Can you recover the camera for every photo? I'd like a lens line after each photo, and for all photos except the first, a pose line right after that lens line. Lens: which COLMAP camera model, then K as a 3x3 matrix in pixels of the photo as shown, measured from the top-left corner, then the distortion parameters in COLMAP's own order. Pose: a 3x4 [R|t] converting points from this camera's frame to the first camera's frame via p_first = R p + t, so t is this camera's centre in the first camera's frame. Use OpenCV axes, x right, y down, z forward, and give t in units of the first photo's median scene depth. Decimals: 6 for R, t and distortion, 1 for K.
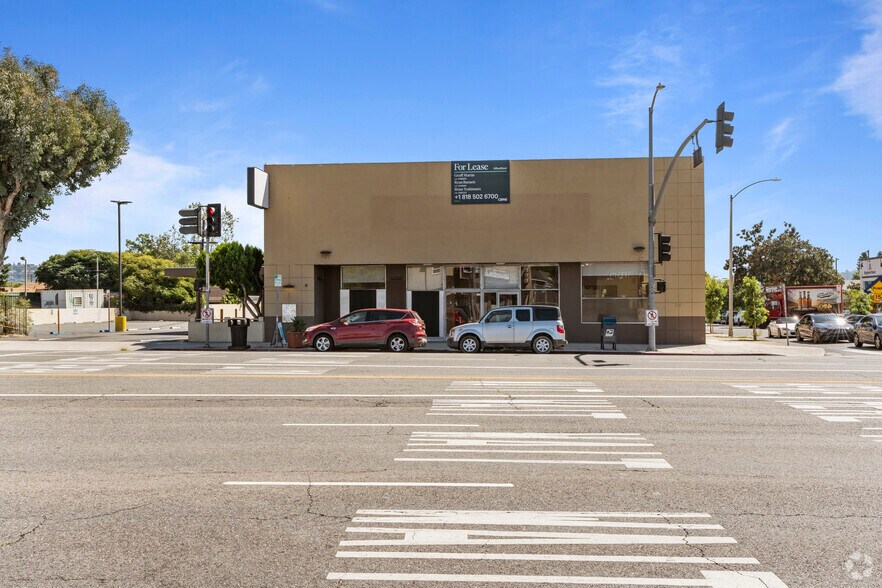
lens RADIAL K [[862.3, 0, 441.0], [0, 862.3, 294.0], [0, 0, 1]] dist [0.016198, 0.011335]
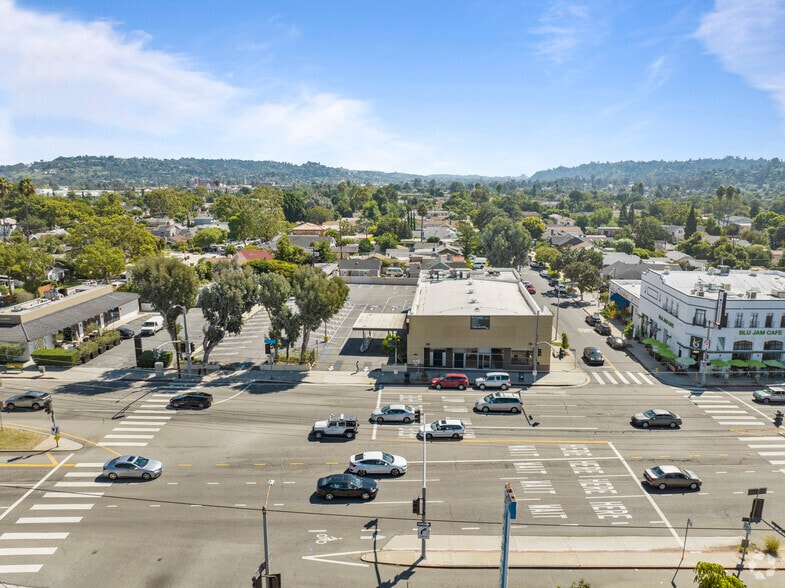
lens RADIAL K [[555.1, 0, 392.5], [0, 555.1, 294.0], [0, 0, 1]] dist [-0.032855, 0.004456]
pose [[0.998689, -0.009236, 0.050357, -0.358113], [-0.001902, 0.976218, 0.216784, -0.647153], [-0.051162, -0.216595, 0.974920, -0.859984]]
